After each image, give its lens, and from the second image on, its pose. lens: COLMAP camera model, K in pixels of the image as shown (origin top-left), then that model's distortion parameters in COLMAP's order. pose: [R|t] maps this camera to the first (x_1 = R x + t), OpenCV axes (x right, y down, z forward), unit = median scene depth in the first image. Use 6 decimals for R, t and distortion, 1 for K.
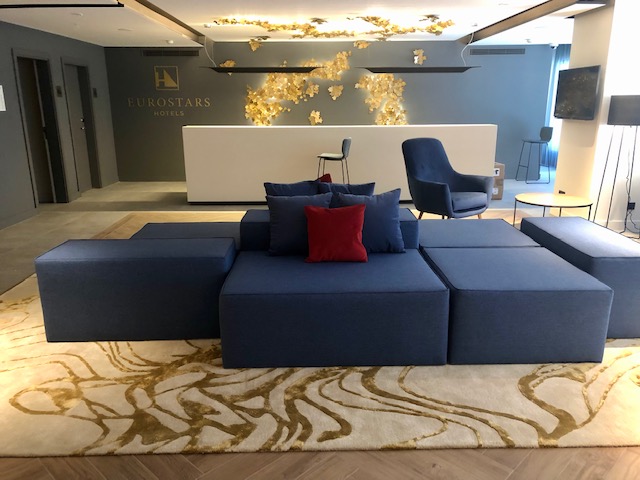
lens RADIAL K [[524.6, 0, 321.5], [0, 524.6, 244.5], [0, 0, 1]] dist [0.025939, -0.023075]
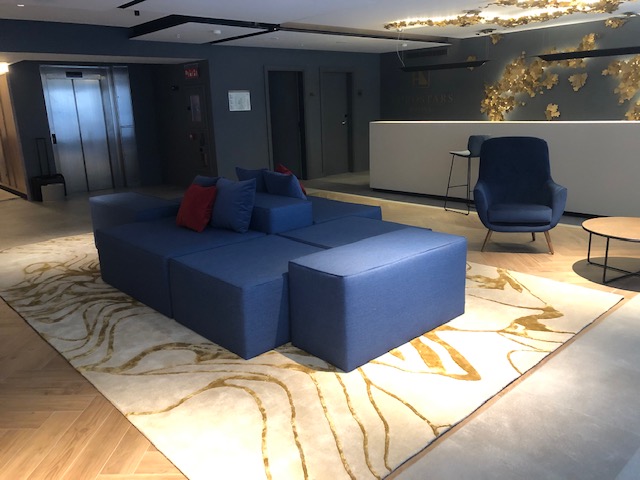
lens RADIAL K [[524.6, 0, 321.0], [0, 524.6, 239.1], [0, 0, 1]] dist [0.025939, -0.023075]
pose [[0.663035, 0.169664, -0.729108, 1.204049], [-0.168067, 0.982851, 0.075874, -0.094453], [0.729478, 0.072231, 0.680179, 0.371521]]
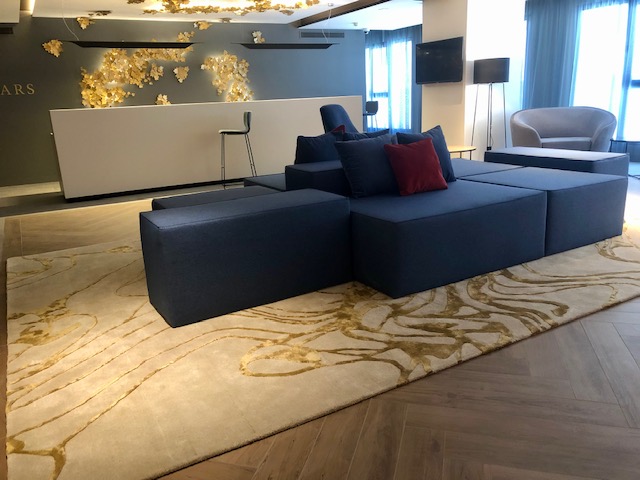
lens RADIAL K [[524.6, 0, 319.0], [0, 524.6, 234.1], [0, 0, 1]] dist [0.025939, -0.023075]
pose [[0.876505, -0.157518, 0.454893, -0.676462], [0.167967, 0.985635, 0.017655, 0.063840], [-0.451139, 0.060933, 0.890371, 0.147448]]
